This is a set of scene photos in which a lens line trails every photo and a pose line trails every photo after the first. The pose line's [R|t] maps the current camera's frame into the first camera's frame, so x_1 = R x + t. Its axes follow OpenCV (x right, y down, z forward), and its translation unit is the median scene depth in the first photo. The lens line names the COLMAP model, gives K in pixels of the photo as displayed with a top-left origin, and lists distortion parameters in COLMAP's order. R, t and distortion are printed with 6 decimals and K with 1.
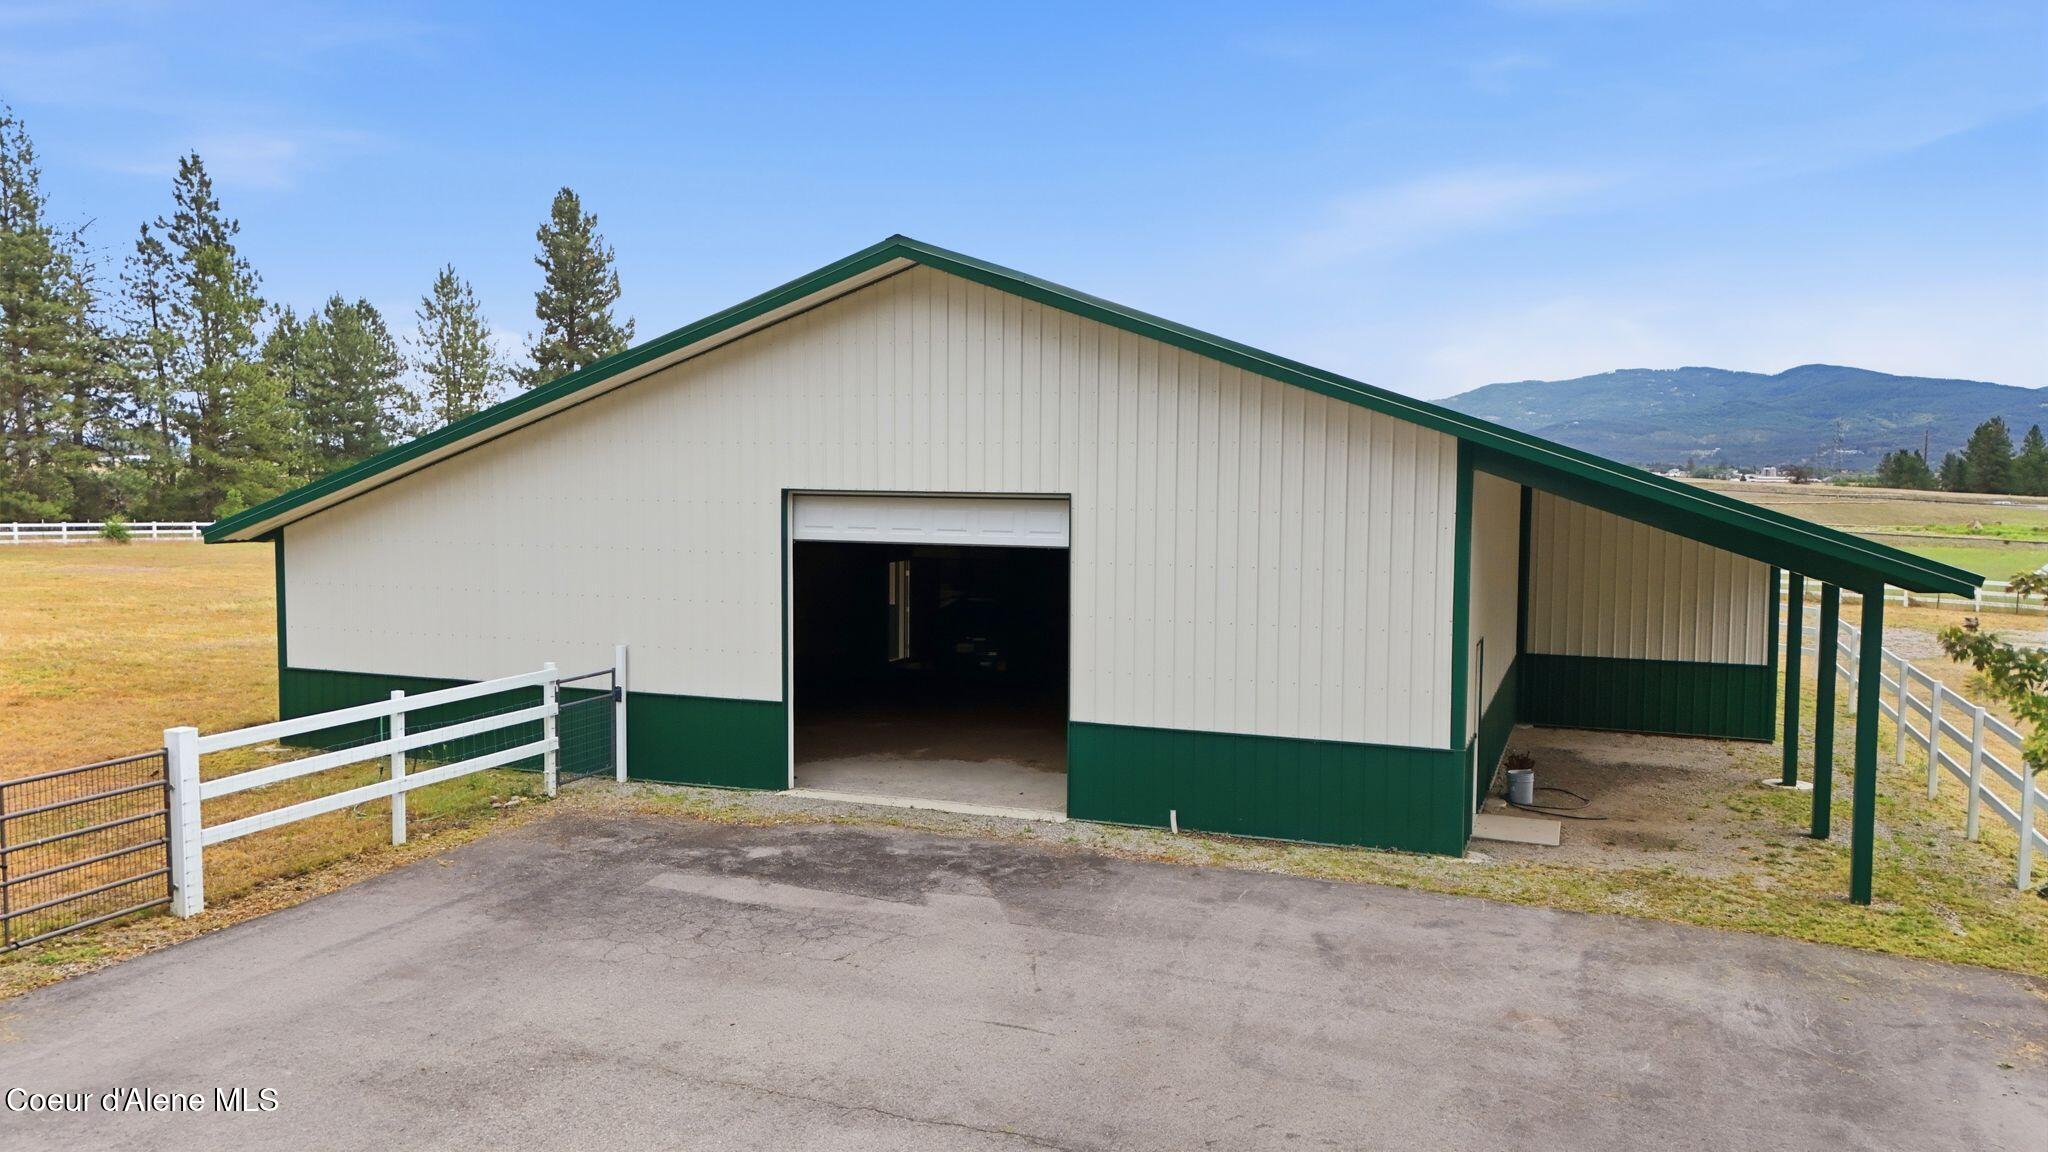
lens RADIAL K [[1511.9, 0, 1016.7], [0, 1511.9, 578.8], [0, 0, 1]] dist [0.076754, -0.077099]
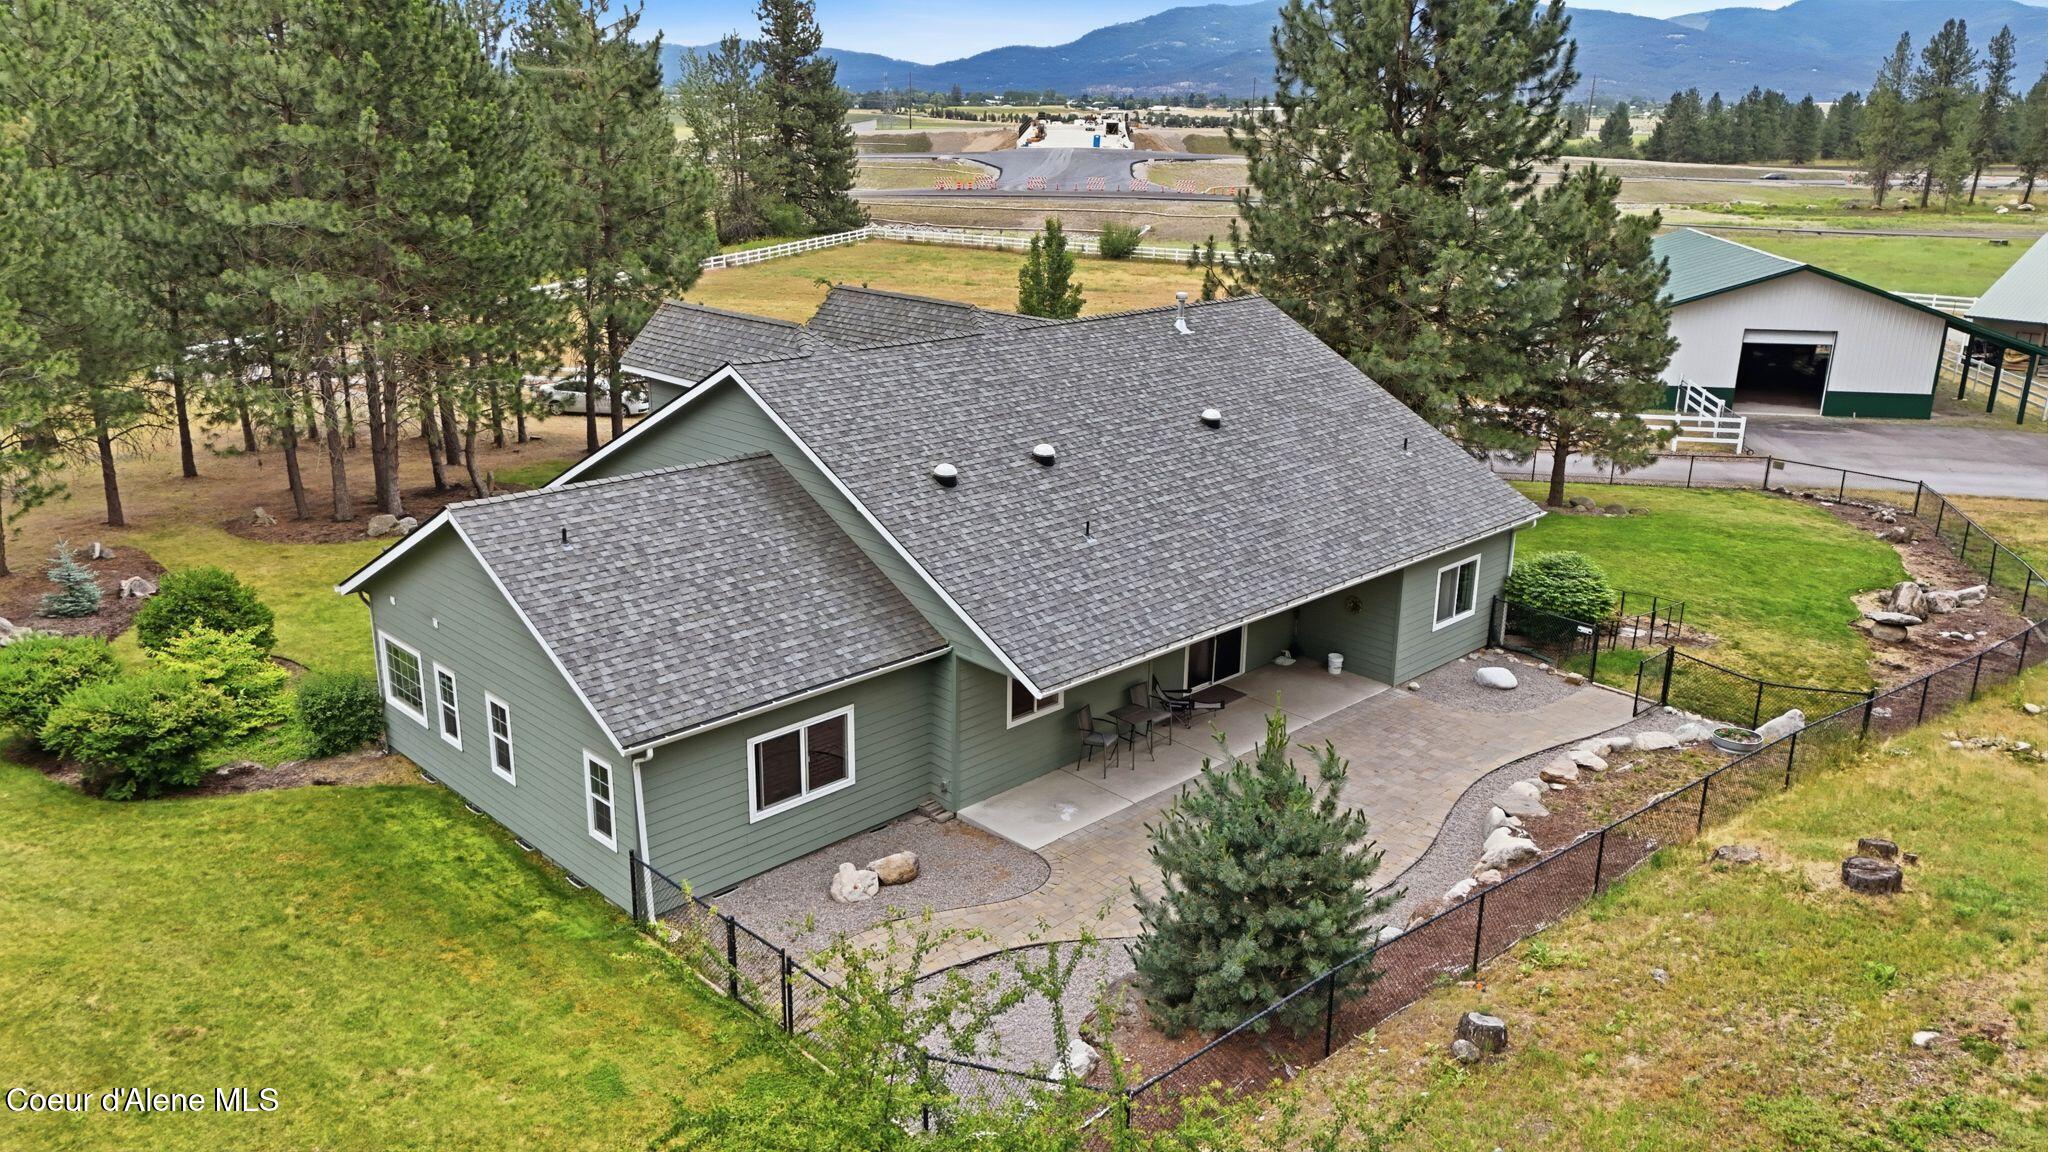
lens RADIAL K [[1498.4, 0, 1025.7], [0, 1498.4, 569.4], [0, 0, 1]] dist [0.078507, -0.066716]
pose [[0.978653, -0.056091, 0.197718, -3.382460], [0.009591, 0.973453, 0.228687, -0.454638], [-0.205296, -0.221908, 0.953210, -2.930001]]
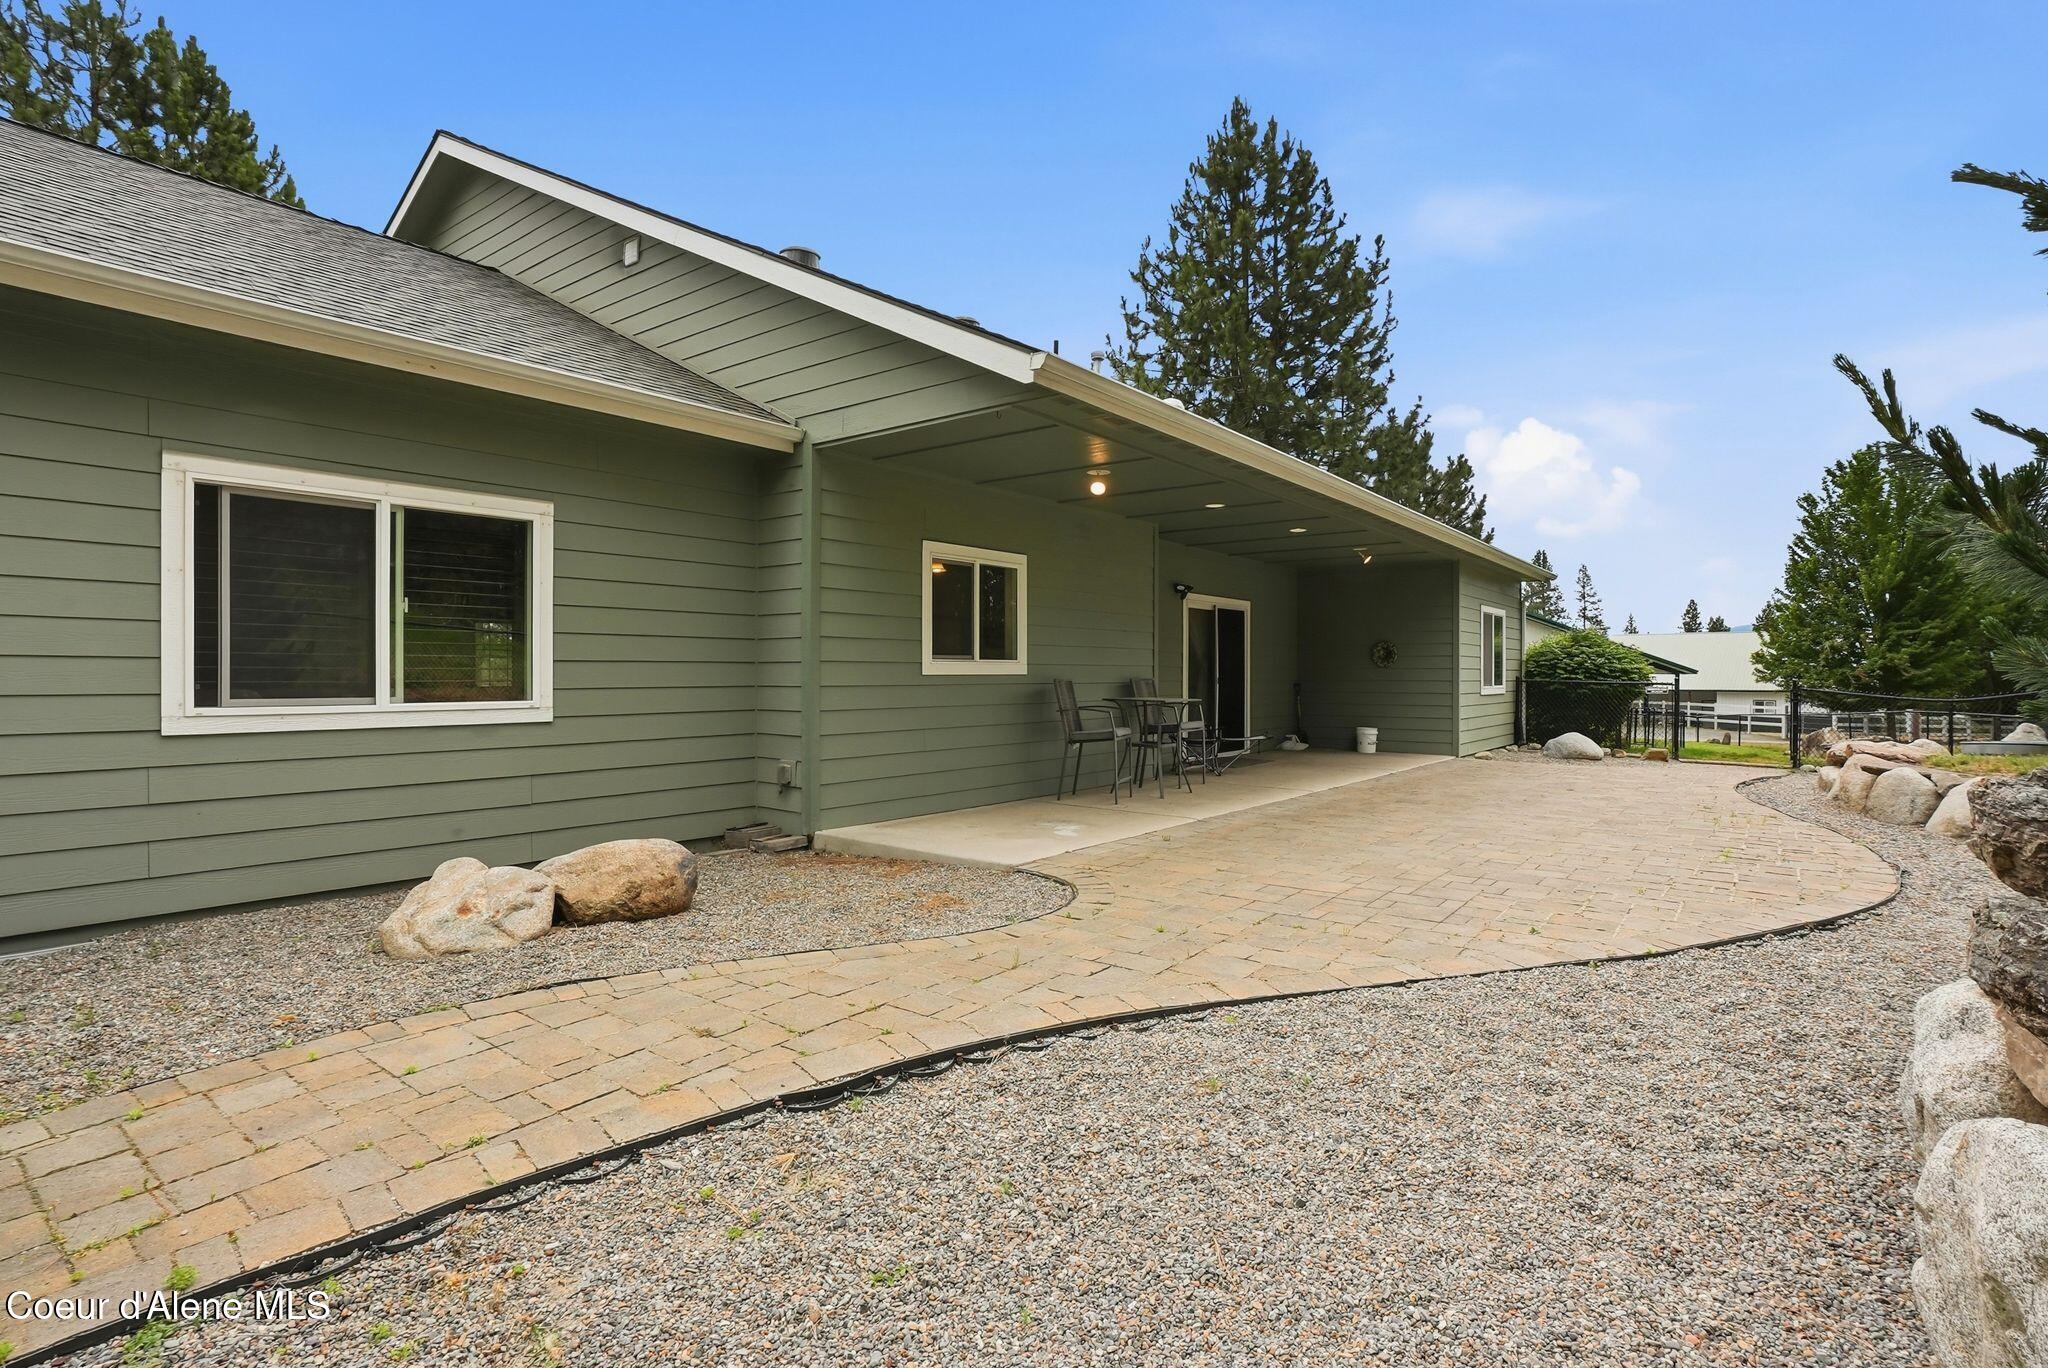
lens RADIAL K [[1005.2, 0, 997.5], [0, 1005.2, 677.5], [0, 0, 1]] dist [-0.044083, 0.000829]
pose [[0.948002, -0.009288, 0.318129, -3.197147], [0.032888, 0.997082, -0.068891, 0.202217], [-0.316560, 0.075771, 0.945541, -1.781617]]
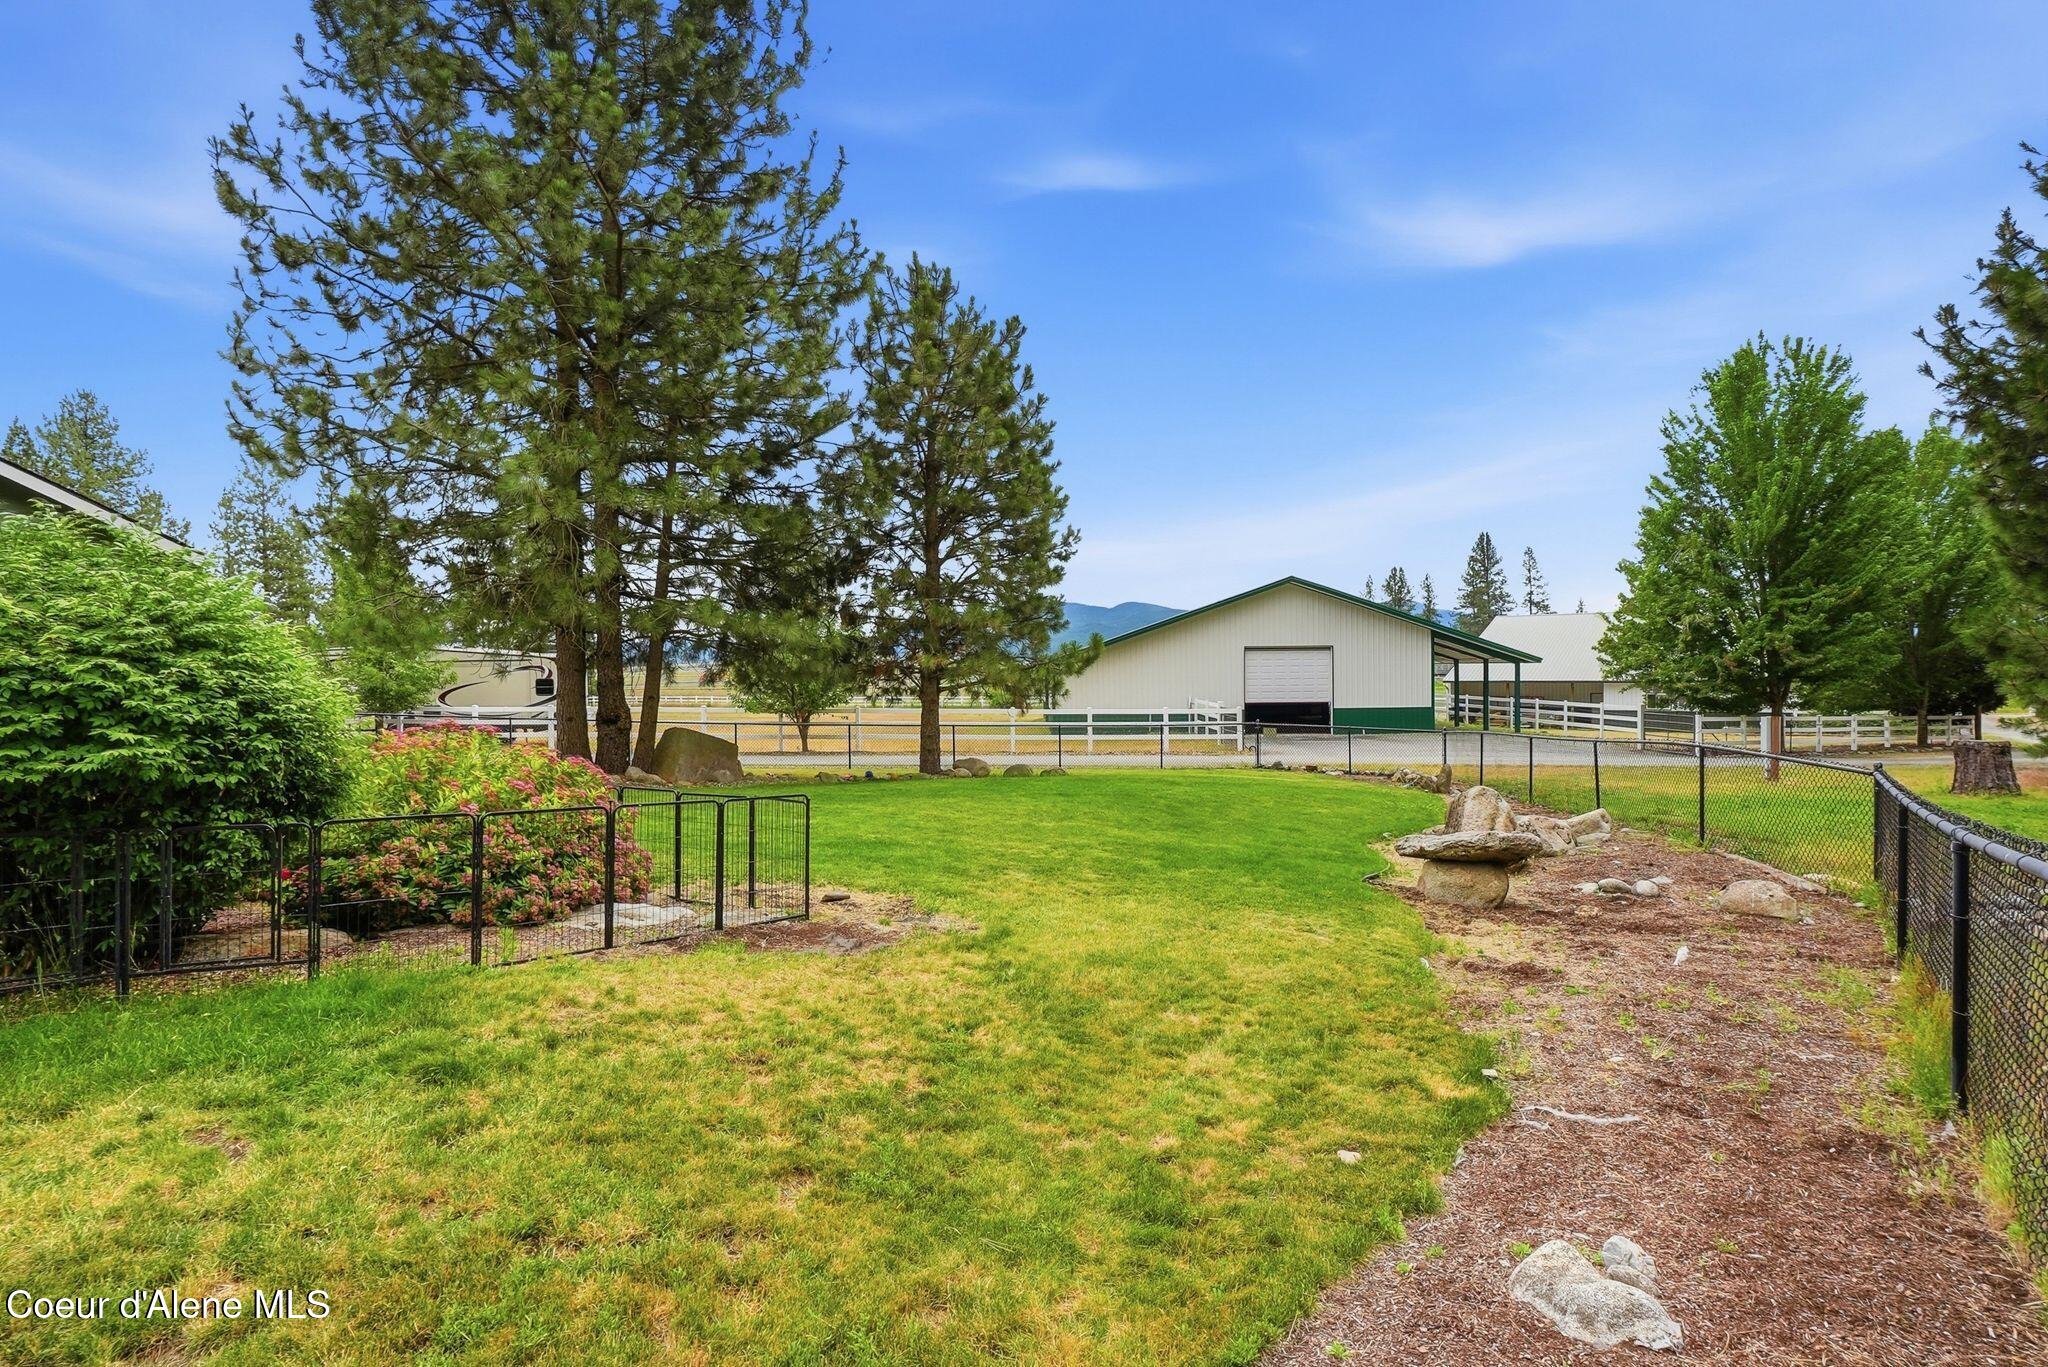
lens RADIAL K [[1005.7, 0, 1024.0], [0, 1005.7, 683.5], [0, 0, 1]] dist [-0.033842, 0.000346]
pose [[0.933775, -0.022773, 0.357136, -1.884154], [0.044505, 0.997616, -0.052749, 0.164072], [-0.355084, 0.065150, 0.932562, -1.239436]]
